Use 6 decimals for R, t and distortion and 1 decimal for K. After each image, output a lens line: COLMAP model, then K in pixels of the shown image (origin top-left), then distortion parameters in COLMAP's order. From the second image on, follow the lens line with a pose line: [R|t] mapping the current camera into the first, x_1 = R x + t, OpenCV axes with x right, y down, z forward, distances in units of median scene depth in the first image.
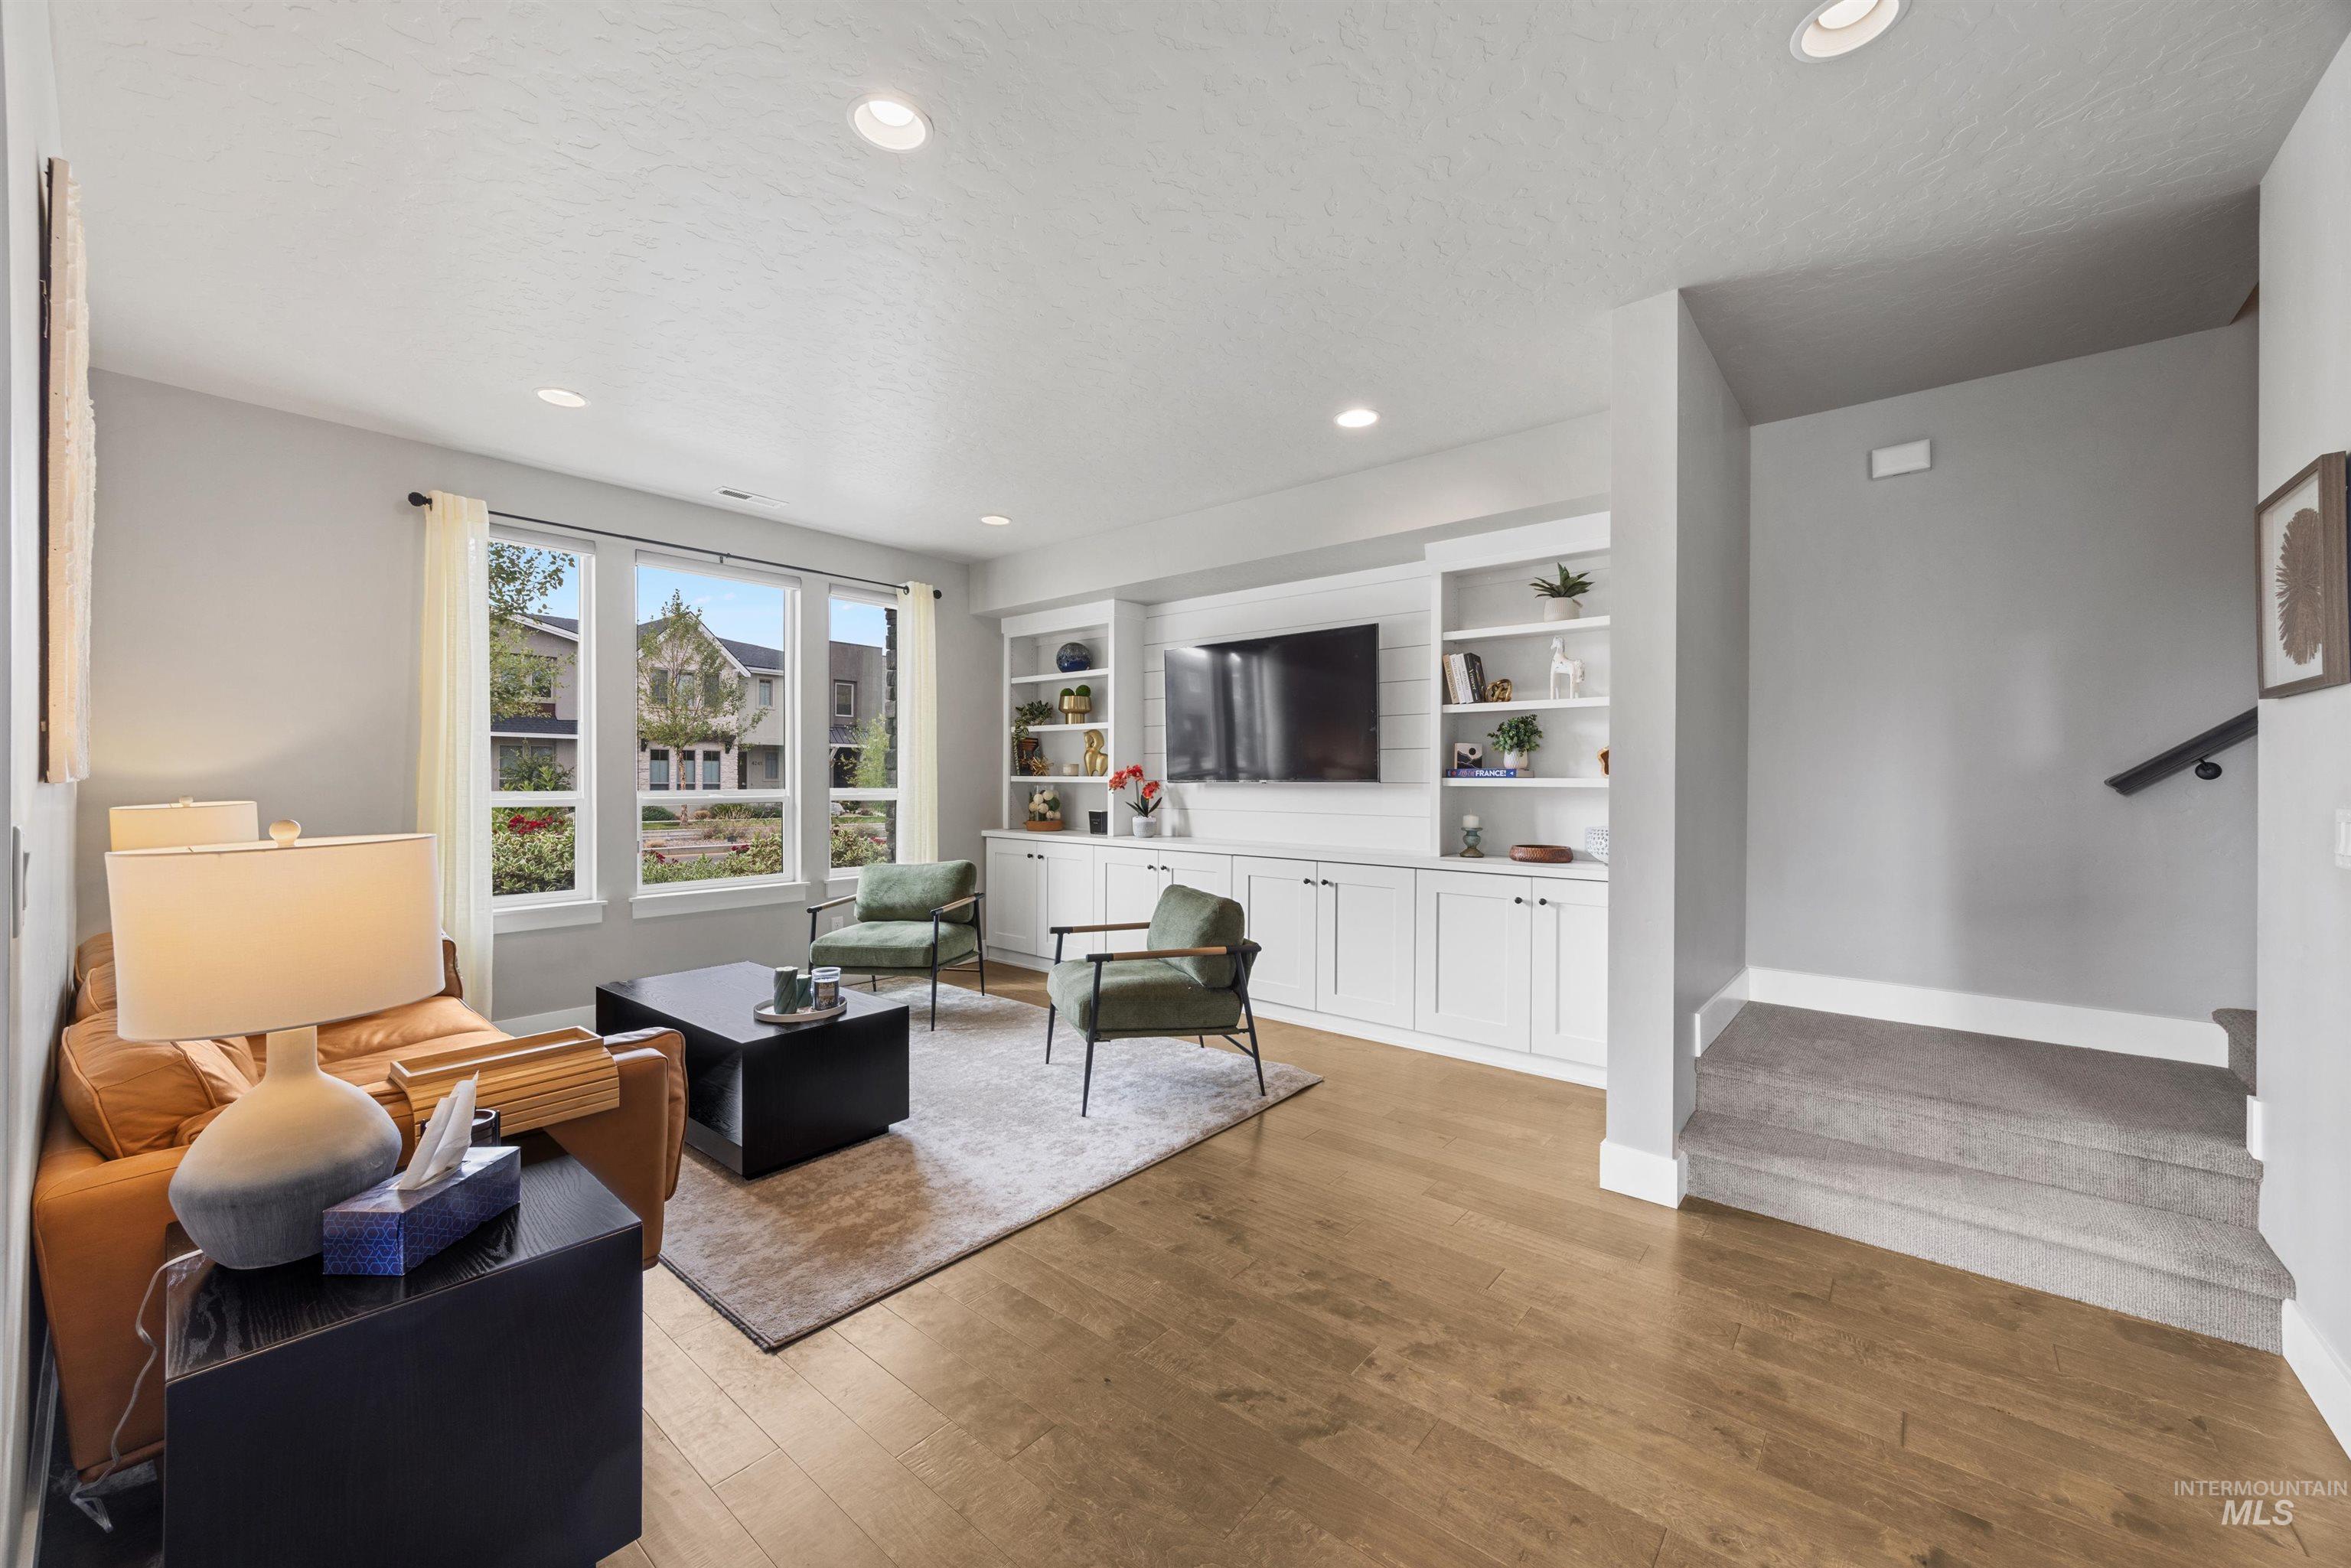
lens RADIAL K [[894.2, 0, 1162.8], [0, 894.2, 782.7], [0, 0, 1]] dist [0.001288, 0.000189]
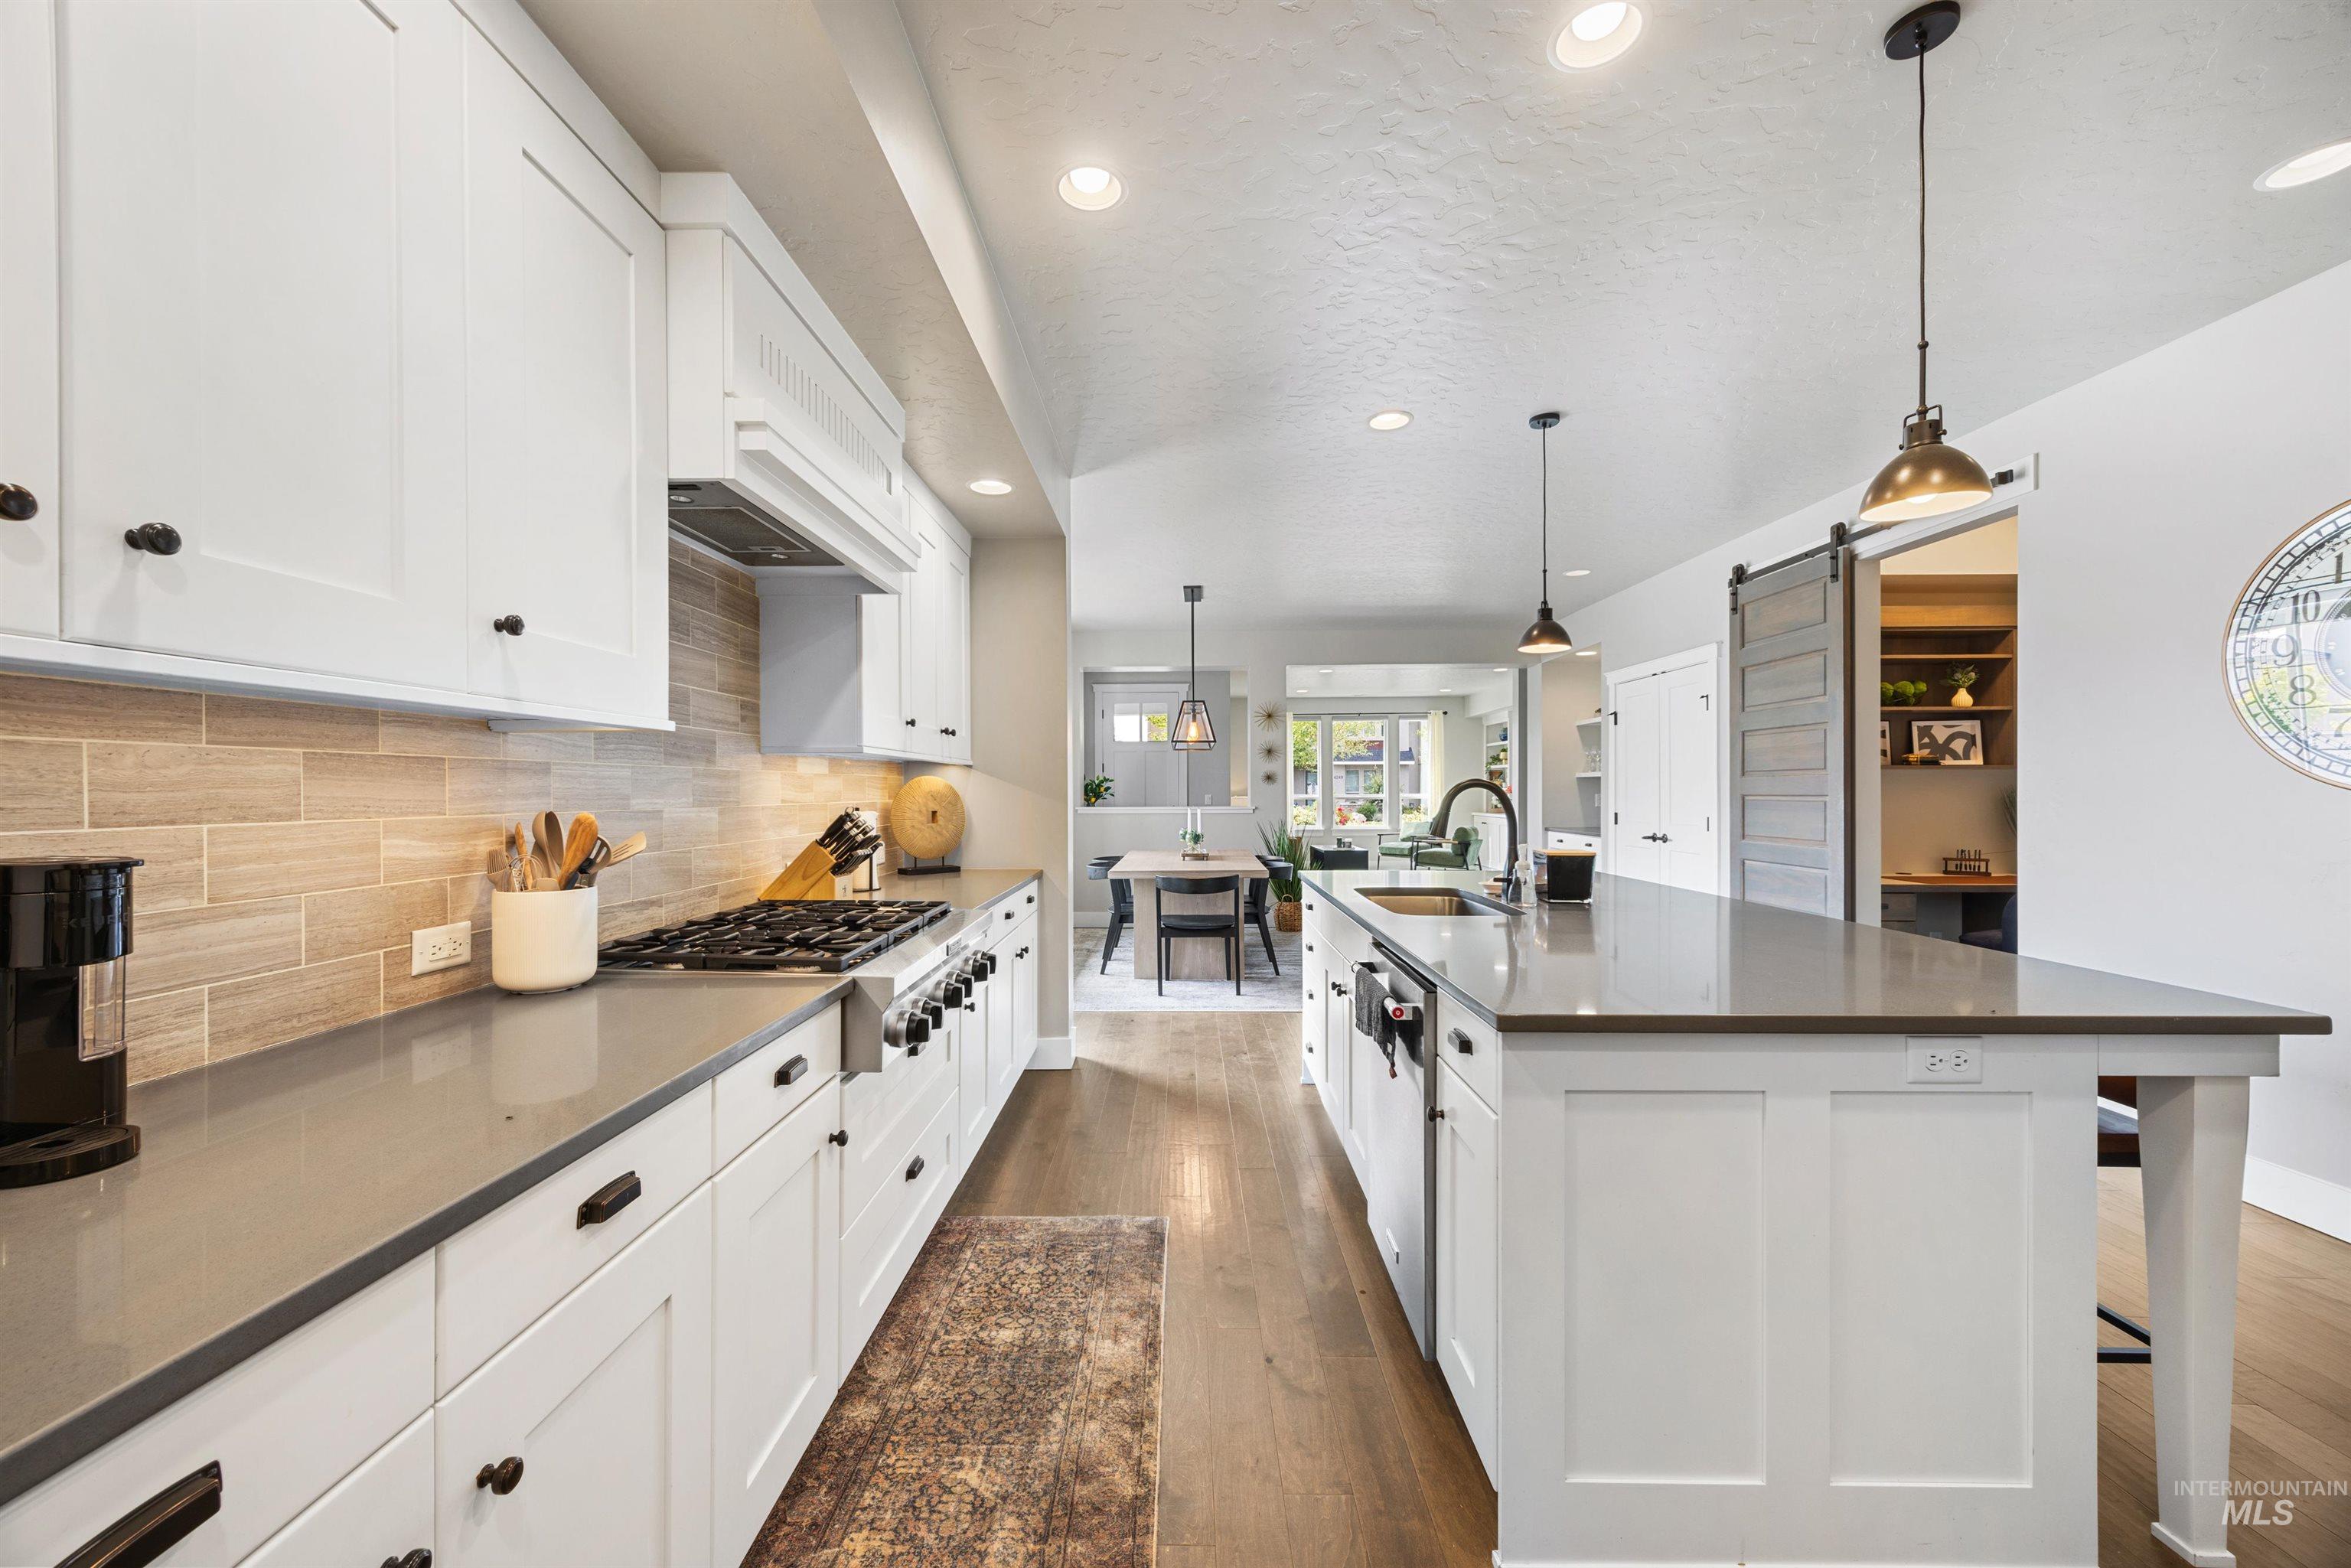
lens RADIAL K [[895.9, 0, 1167.5], [0, 895.9, 788.1], [0, 0, 1]] dist [0.000807, 0.000141]
pose [[0.634405, -0.004166, -0.772990, 1.497171], [-0.002030, 0.999973, -0.007055, 0.013084], [0.772998, 0.006045, 0.634379, -1.467896]]
